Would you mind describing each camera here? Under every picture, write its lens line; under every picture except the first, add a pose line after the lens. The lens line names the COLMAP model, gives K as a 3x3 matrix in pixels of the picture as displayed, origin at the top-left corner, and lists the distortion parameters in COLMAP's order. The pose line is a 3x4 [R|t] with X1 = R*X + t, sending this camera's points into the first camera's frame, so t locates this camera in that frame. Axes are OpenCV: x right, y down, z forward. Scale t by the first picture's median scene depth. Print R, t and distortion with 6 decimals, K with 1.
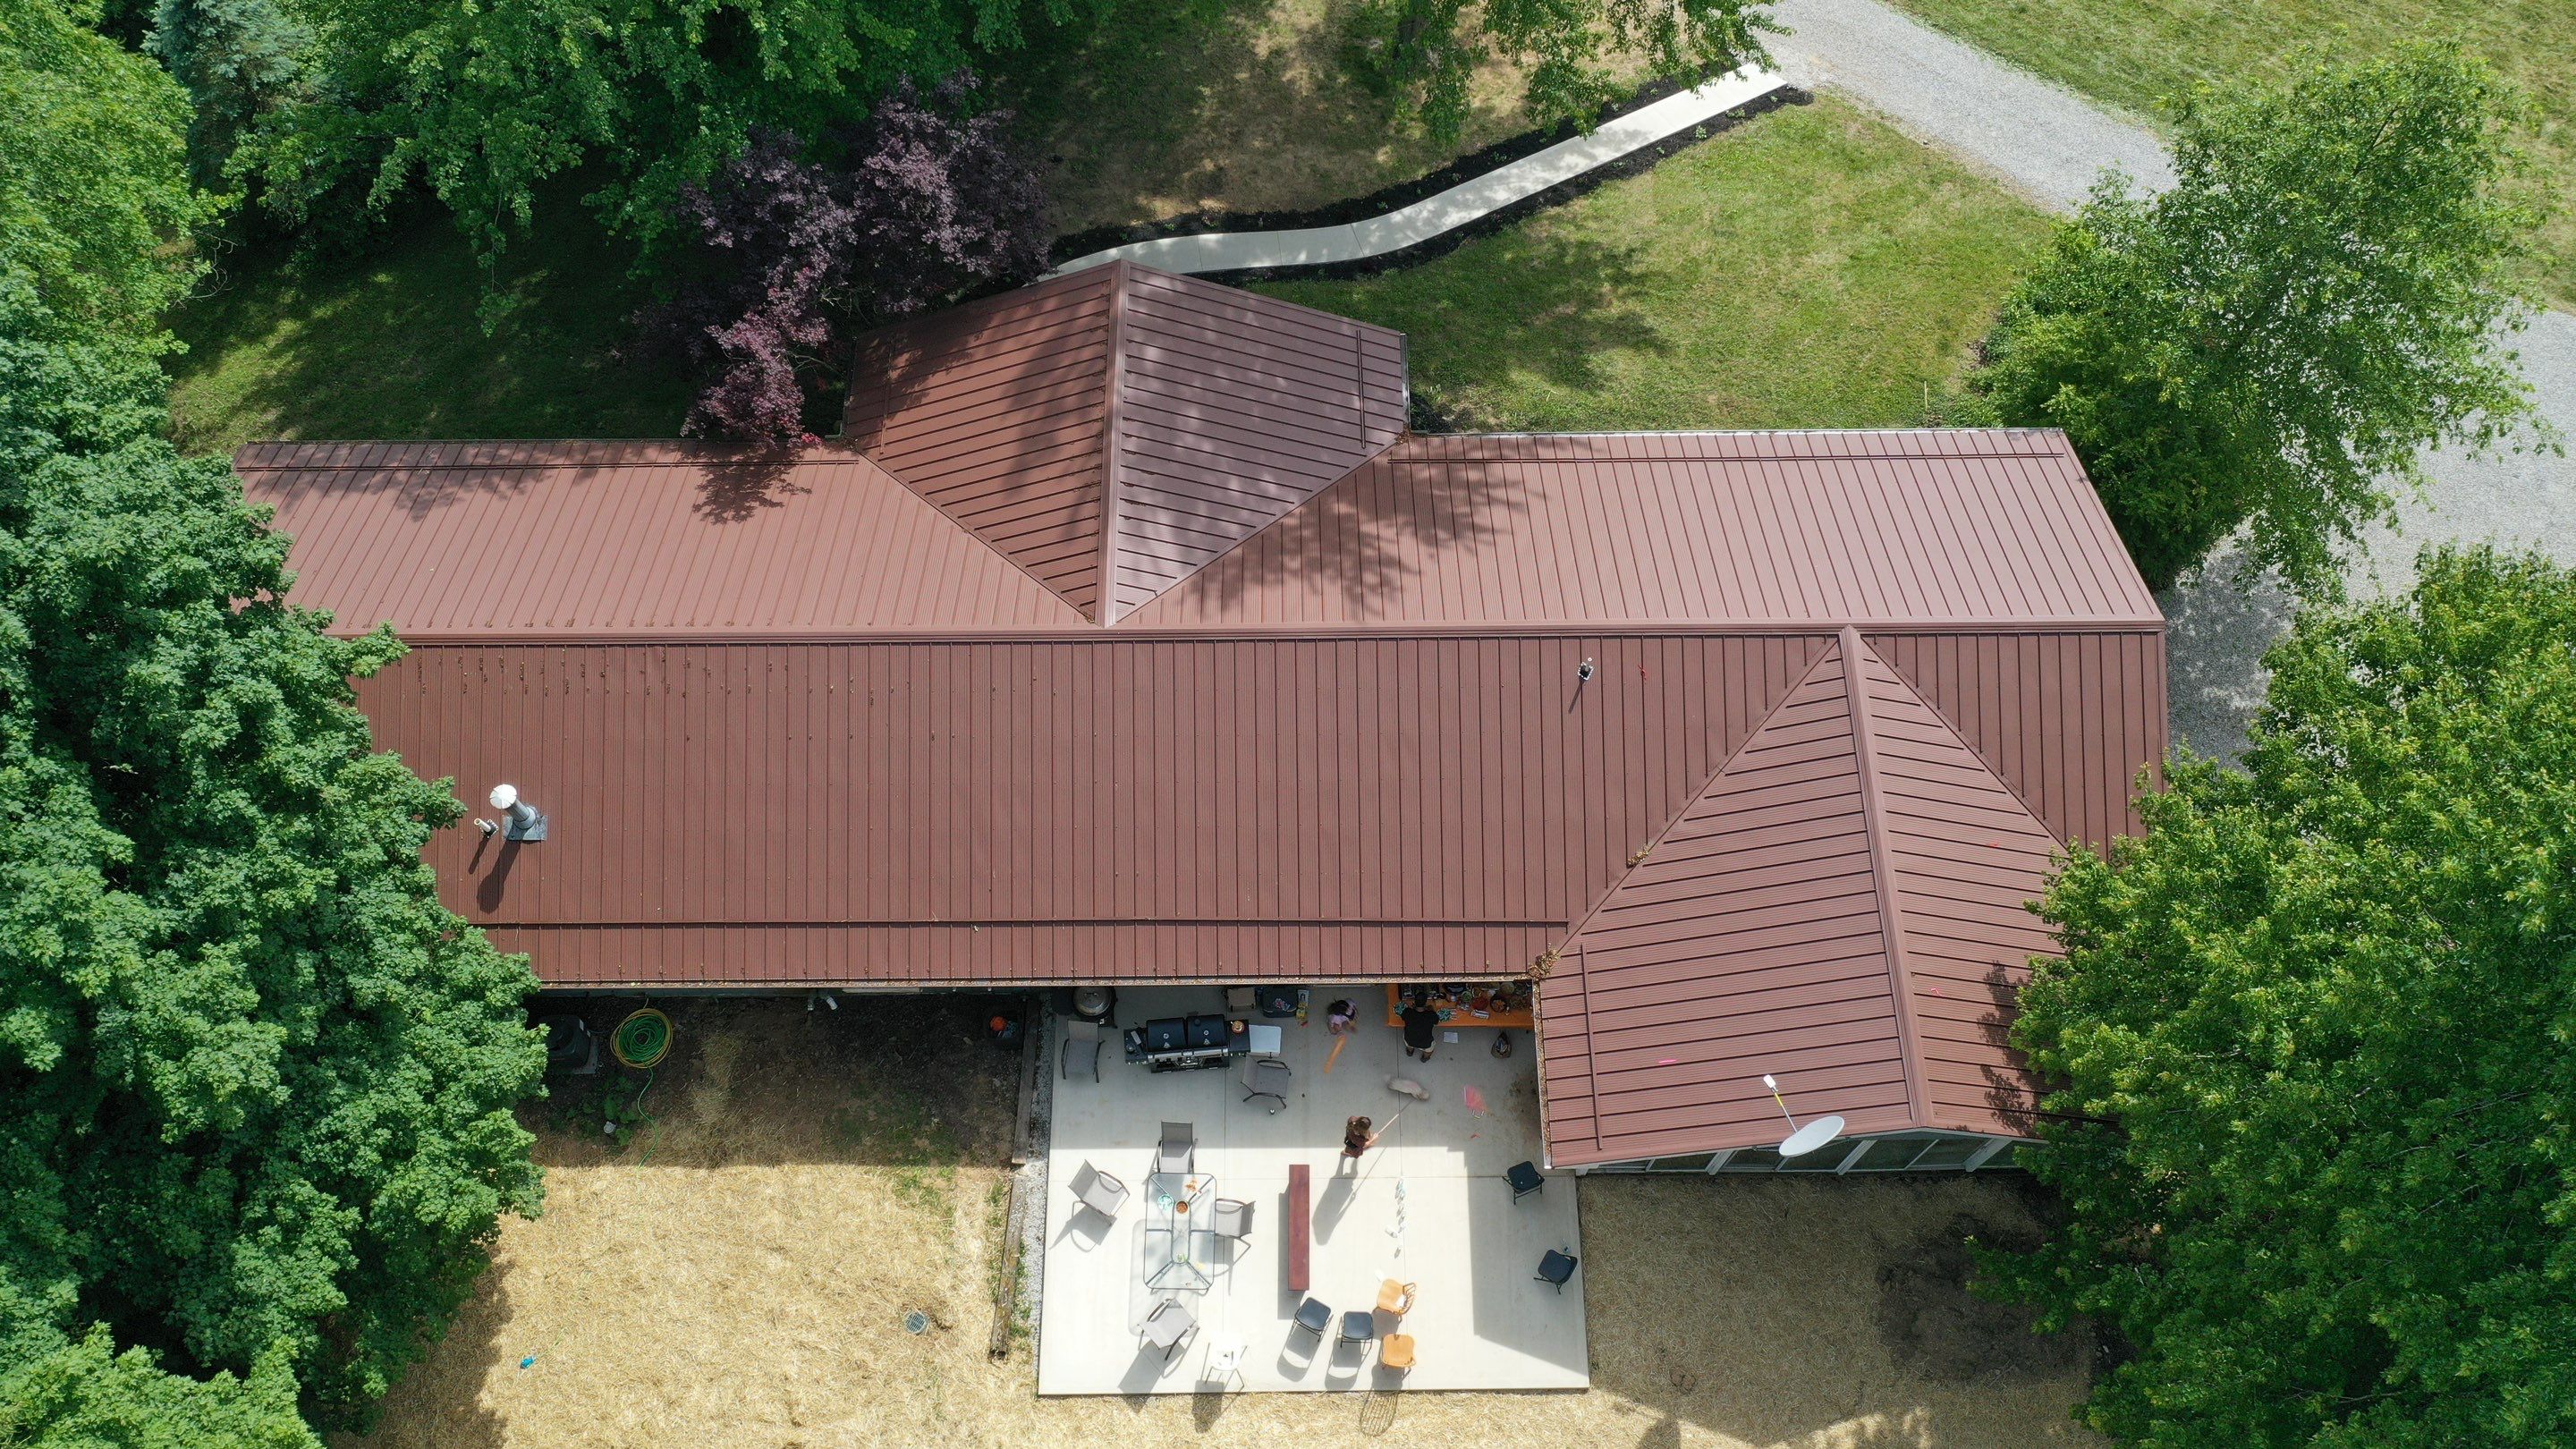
lens RADIAL K [[2026.5, 0, 1284.3], [0, 2026.5, 721.2], [0, 0, 1]] dist [0.002935, -0.002896]
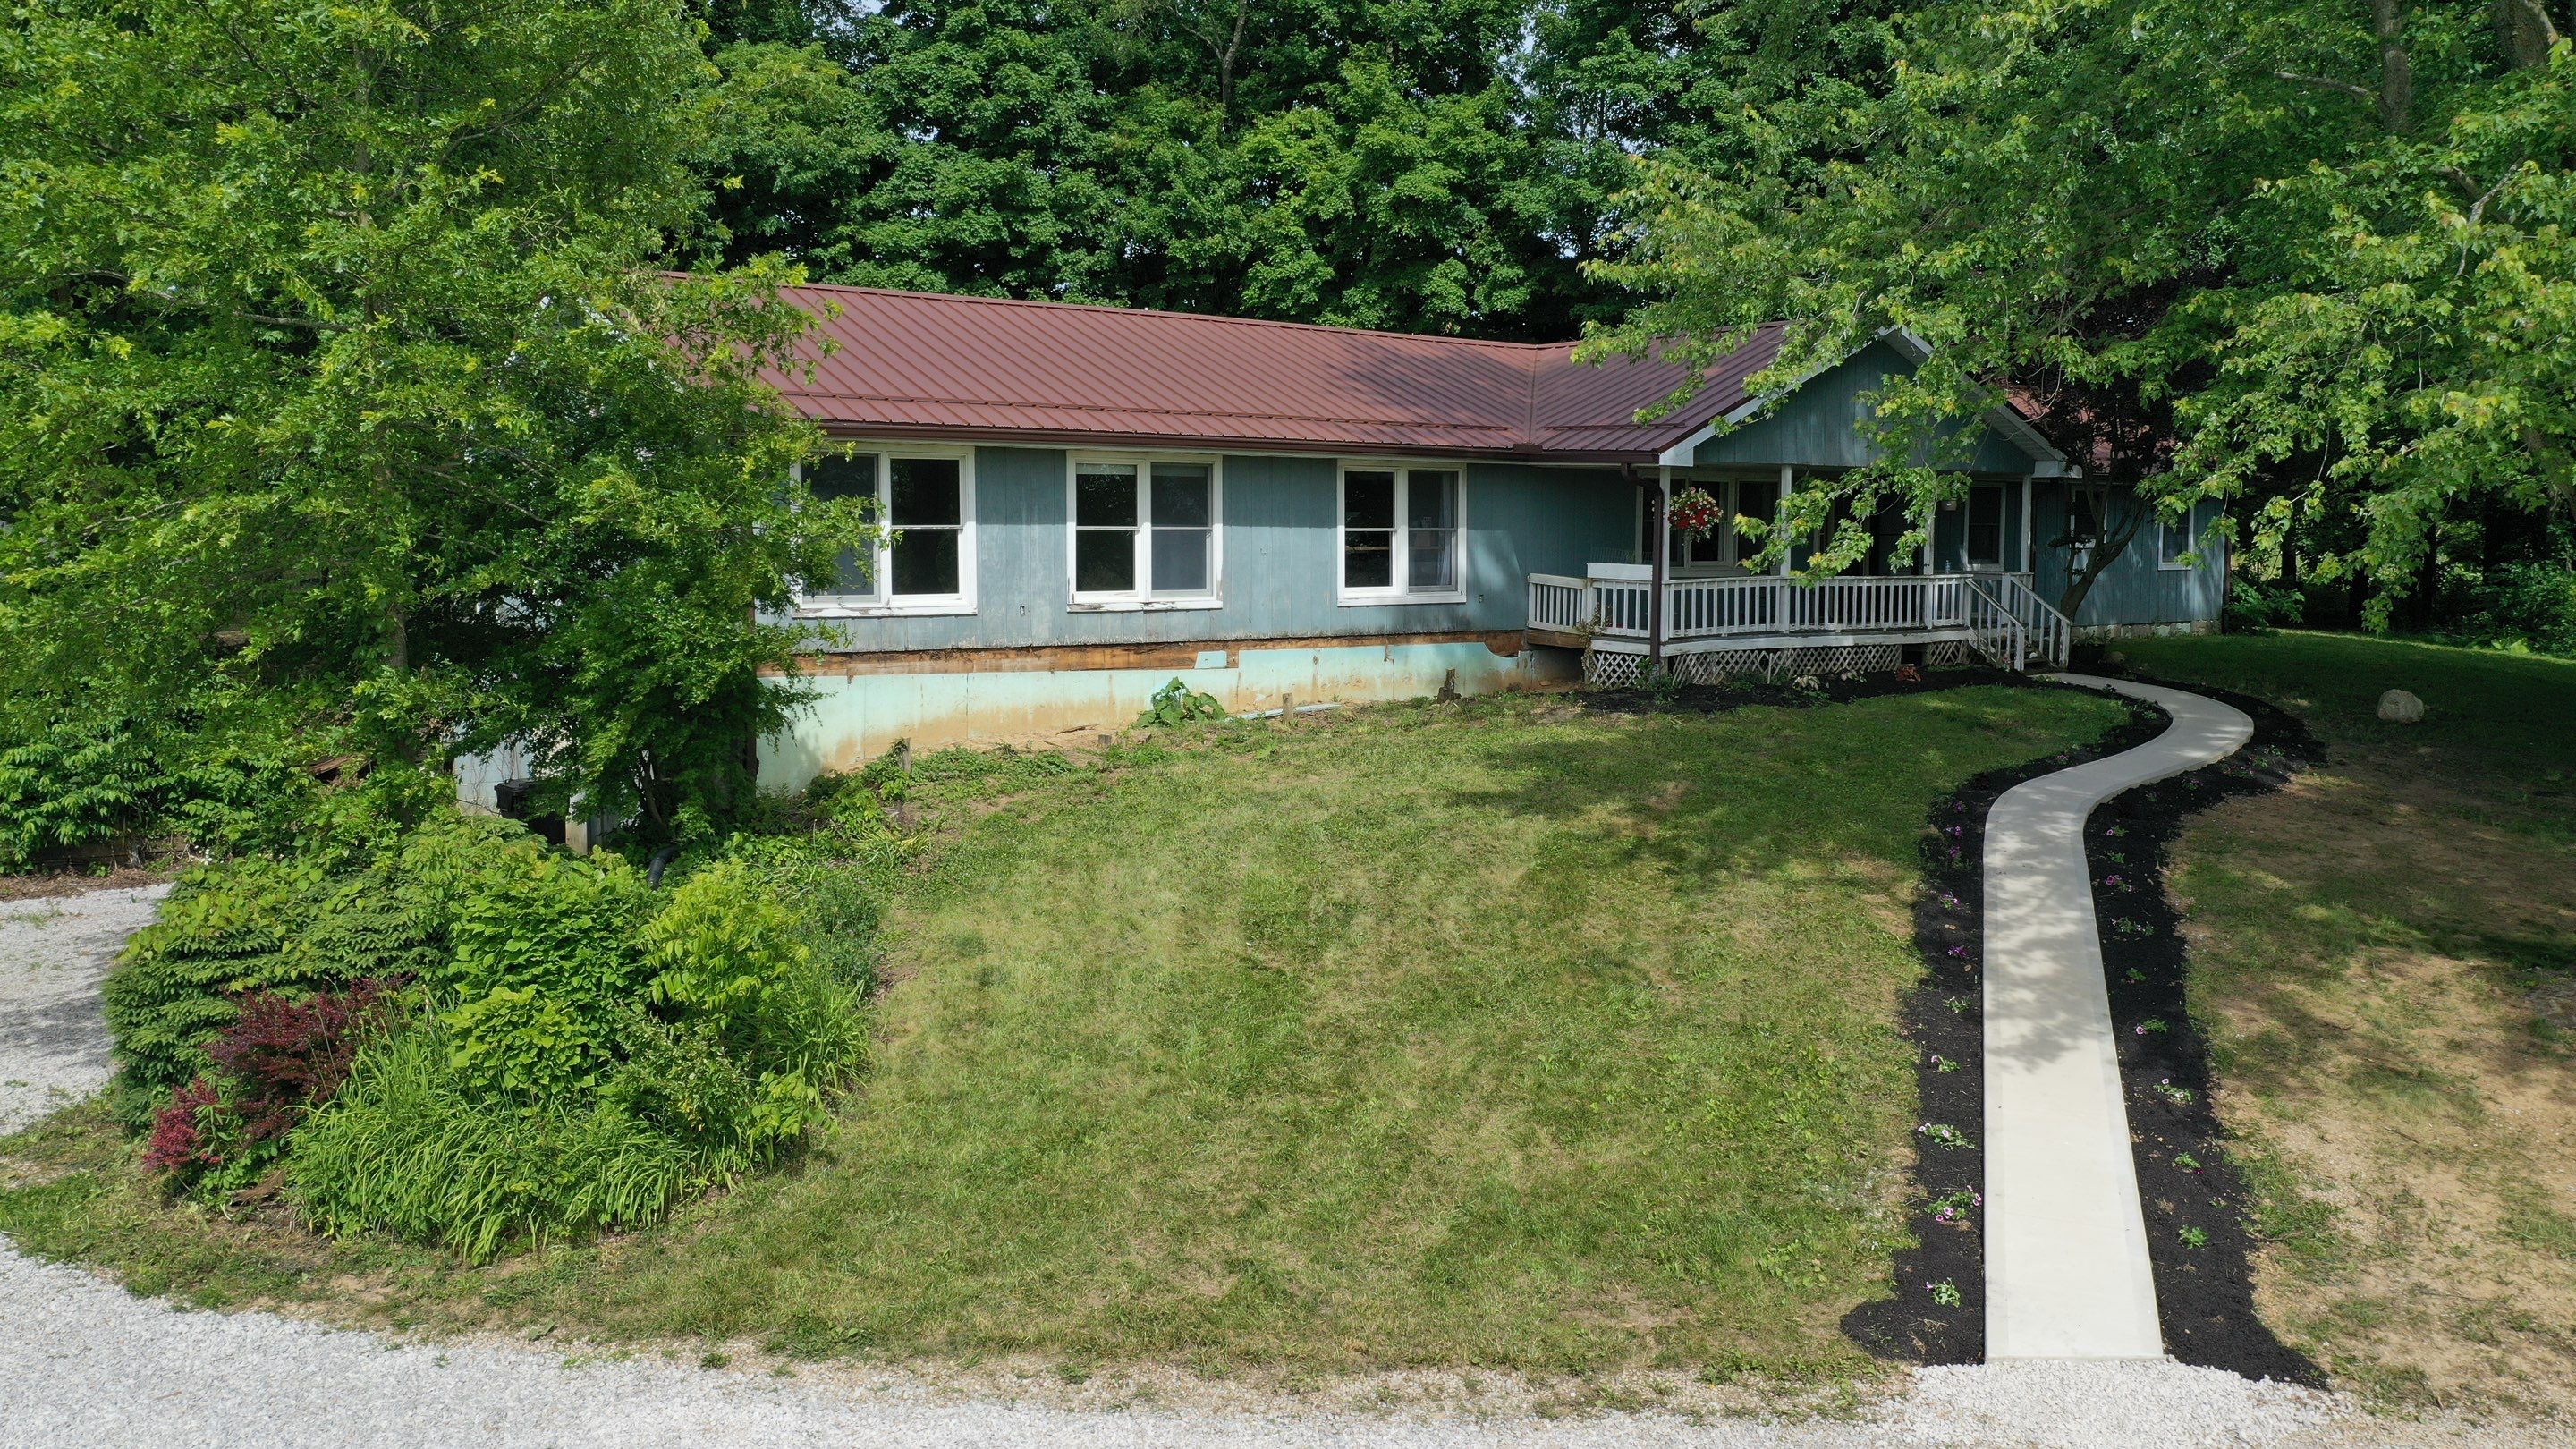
lens RADIAL K [[2026.5, 0, 1292.5], [0, 2026.5, 718.4], [0, 0, 1]] dist [0.002935, -0.002896]
pose [[-0.796207, 0.062833, -0.601753, 0.683726], [-0.539617, 0.376054, 0.753258, -0.719695], [0.273621, 0.924465, -0.265511, 1.440428]]
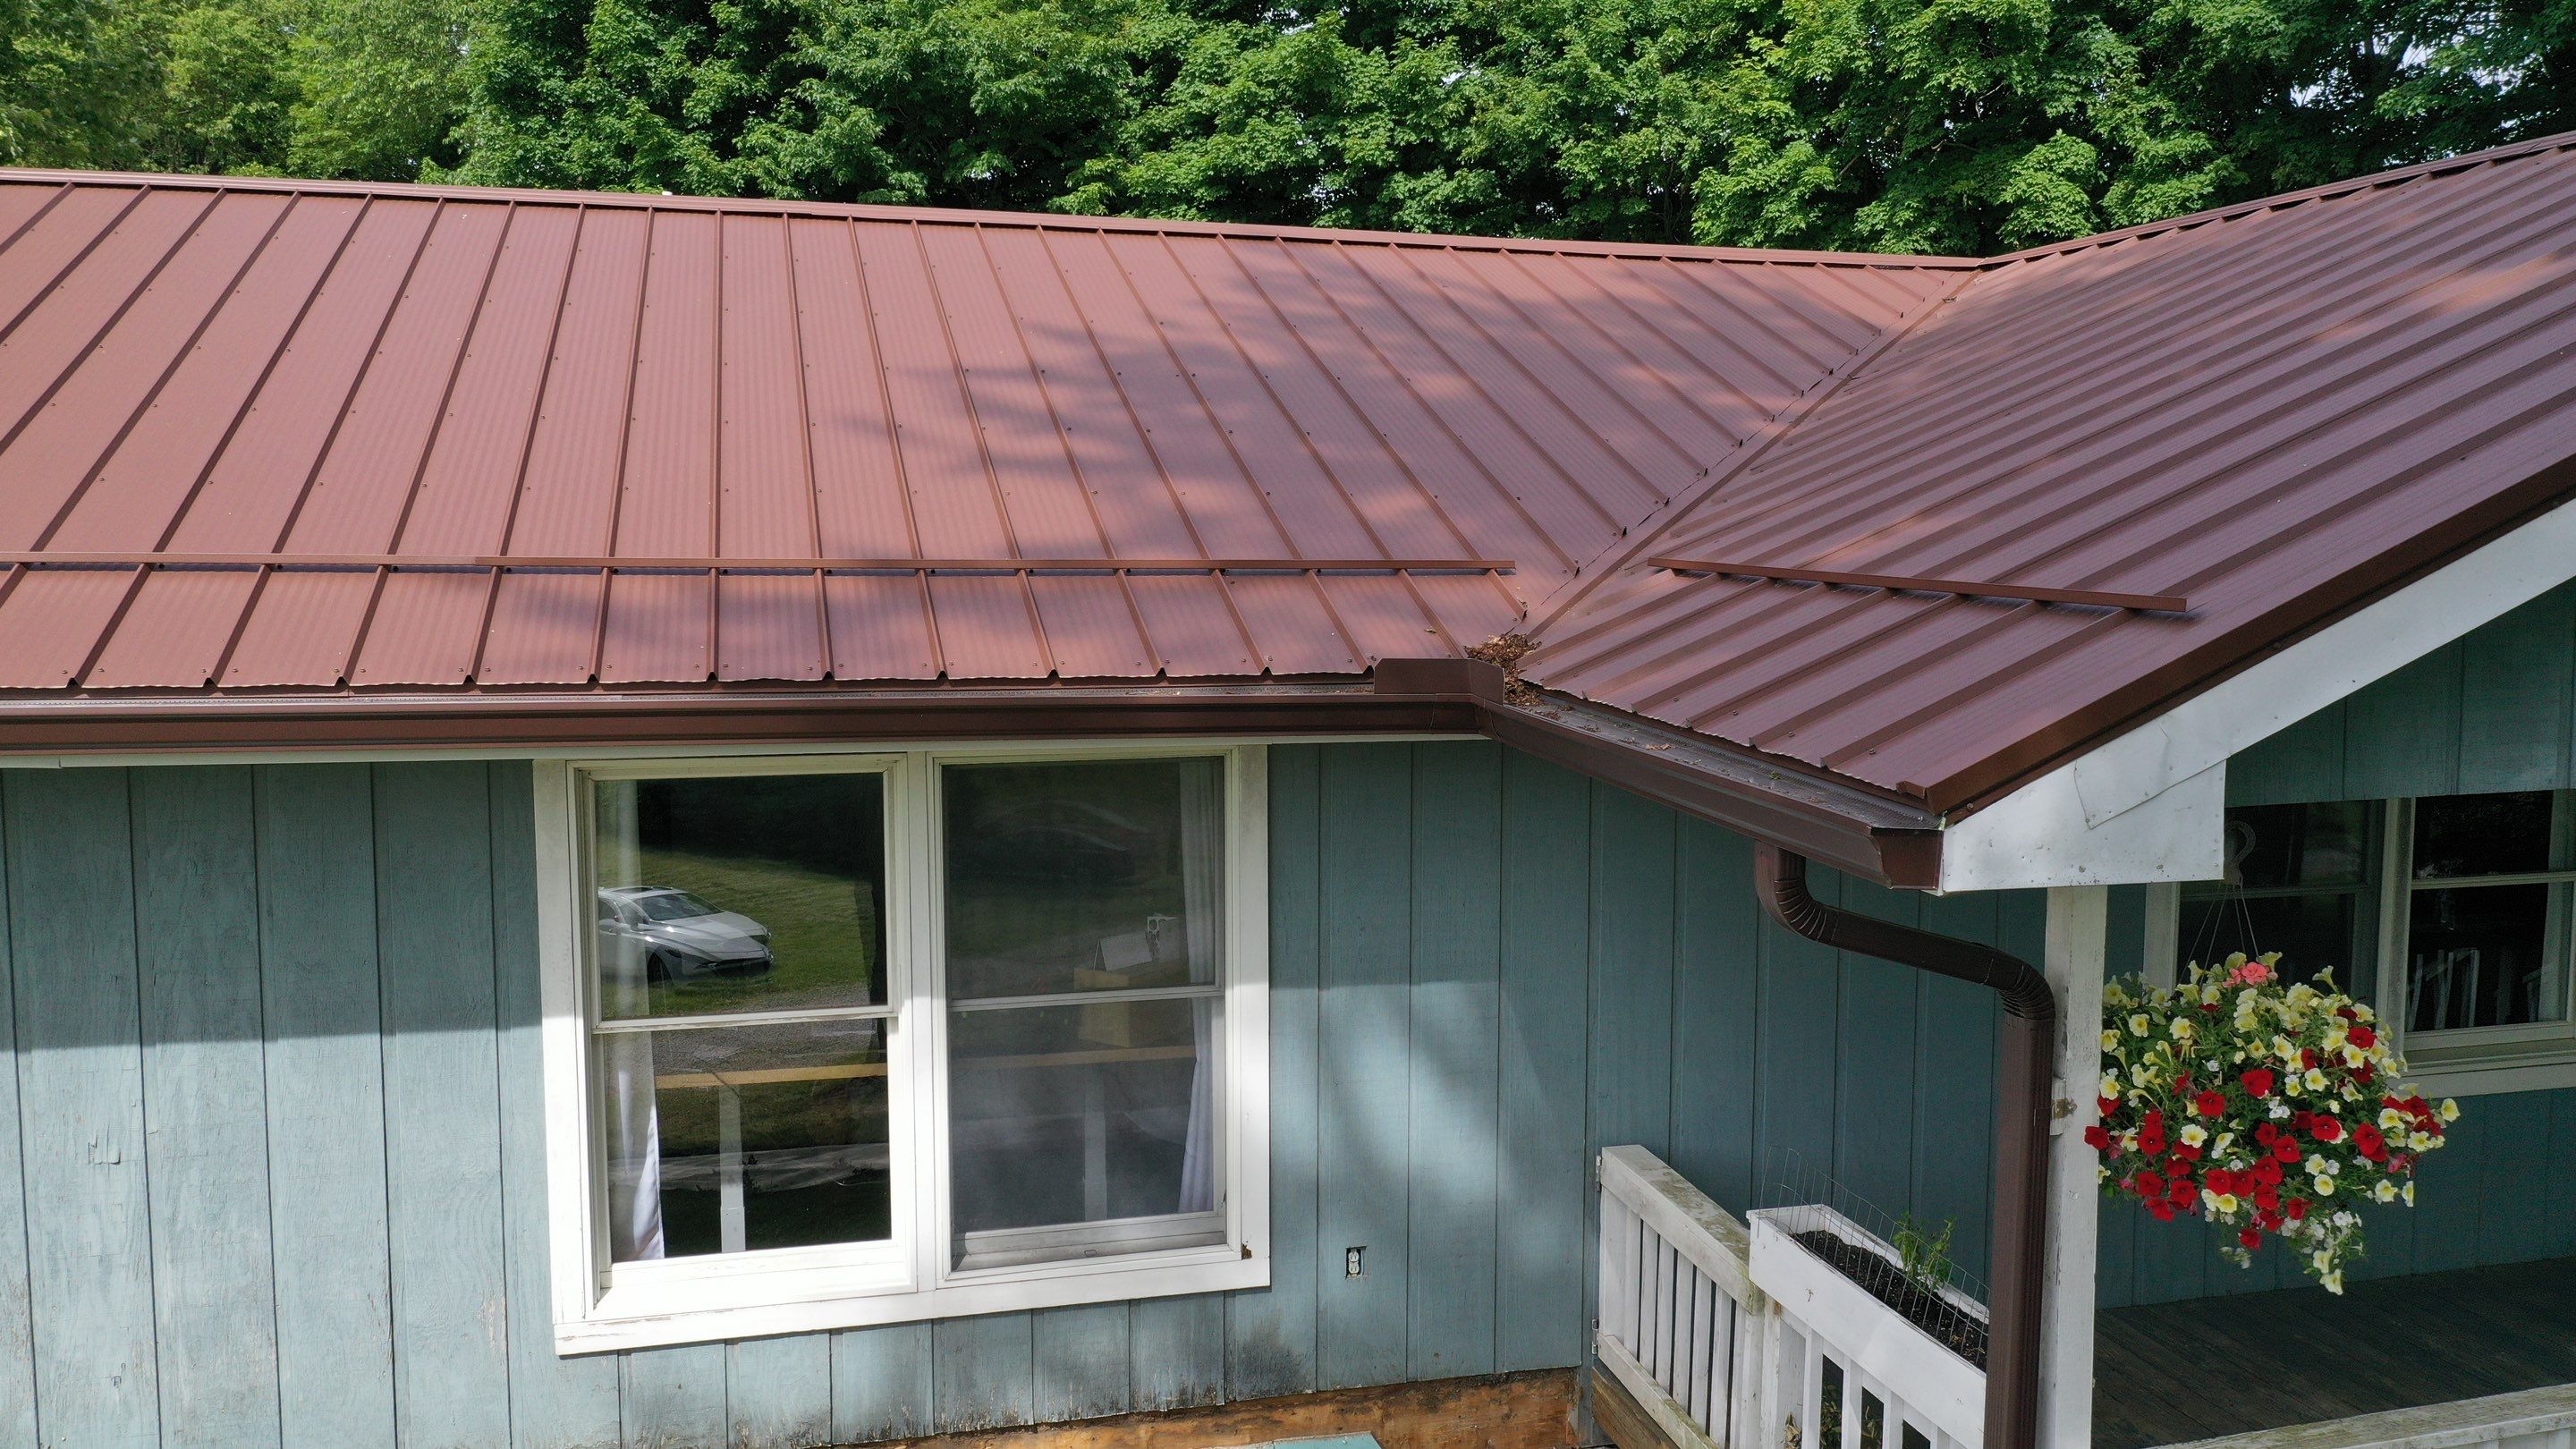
lens RADIAL K [[2026.5, 0, 1279.5], [0, 2026.5, 729.9], [0, 0, 1]] dist [0.002935, -0.002896]
pose [[-0.968385, 0.031821, -0.247423, 0.133783], [-0.220183, 0.357186, 0.907710, -0.327187], [0.117260, 0.933491, -0.338887, 1.195721]]
